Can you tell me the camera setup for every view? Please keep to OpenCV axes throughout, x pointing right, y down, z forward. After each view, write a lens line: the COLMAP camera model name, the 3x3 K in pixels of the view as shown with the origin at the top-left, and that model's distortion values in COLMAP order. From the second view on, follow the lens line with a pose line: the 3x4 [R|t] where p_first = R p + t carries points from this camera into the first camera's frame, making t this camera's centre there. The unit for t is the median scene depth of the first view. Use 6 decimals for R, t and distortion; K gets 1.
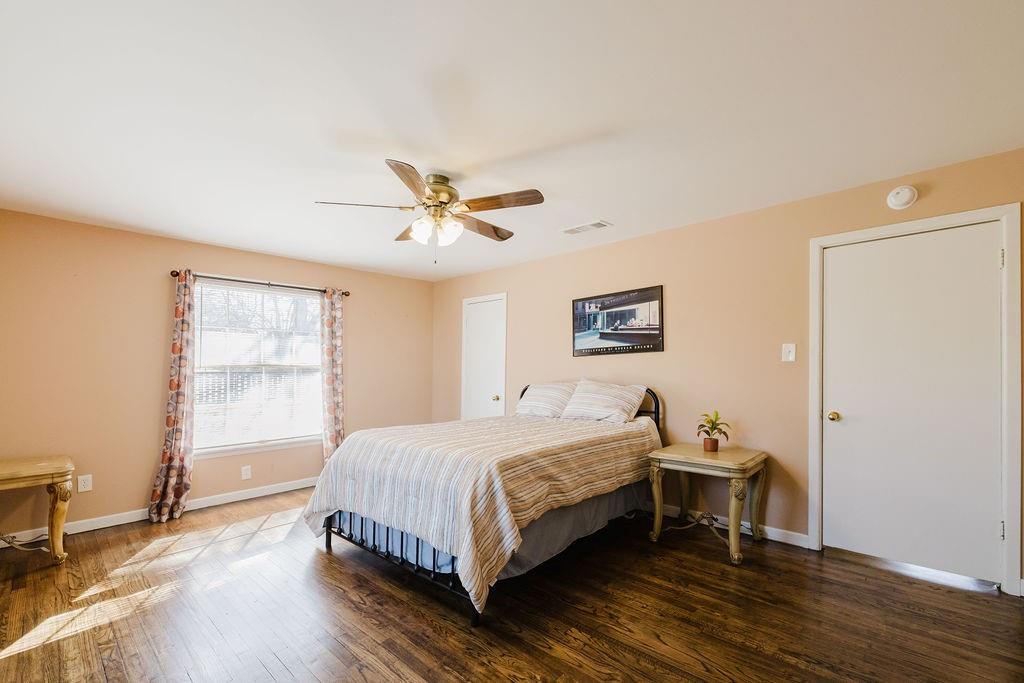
lens RADIAL K [[445.2, 0, 510.7], [0, 445.2, 361.3], [0, 0, 1]] dist [0.000035, 0.000051]
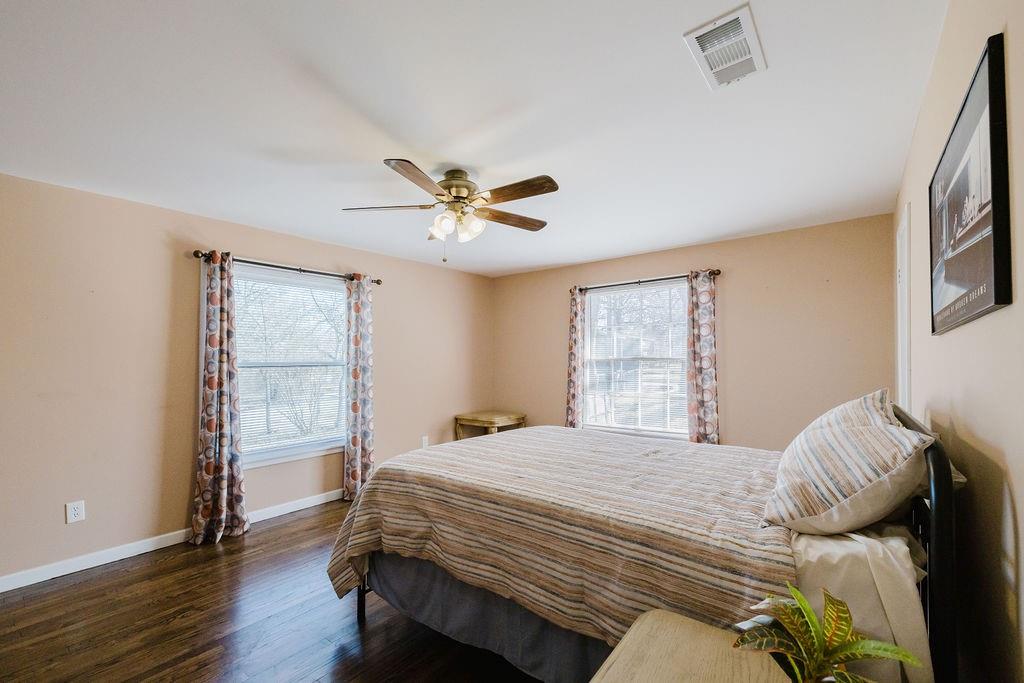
lens RADIAL K [[435.4, 0, 495.9], [0, 435.4, 338.3], [0, 0, 1]] dist [-0.000088, 0.000142]
pose [[0.067982, -0.049195, -0.996473, 0.632836], [0.024464, 0.998565, -0.047630, 0.001716], [0.997387, -0.021140, 0.069088, 0.810826]]
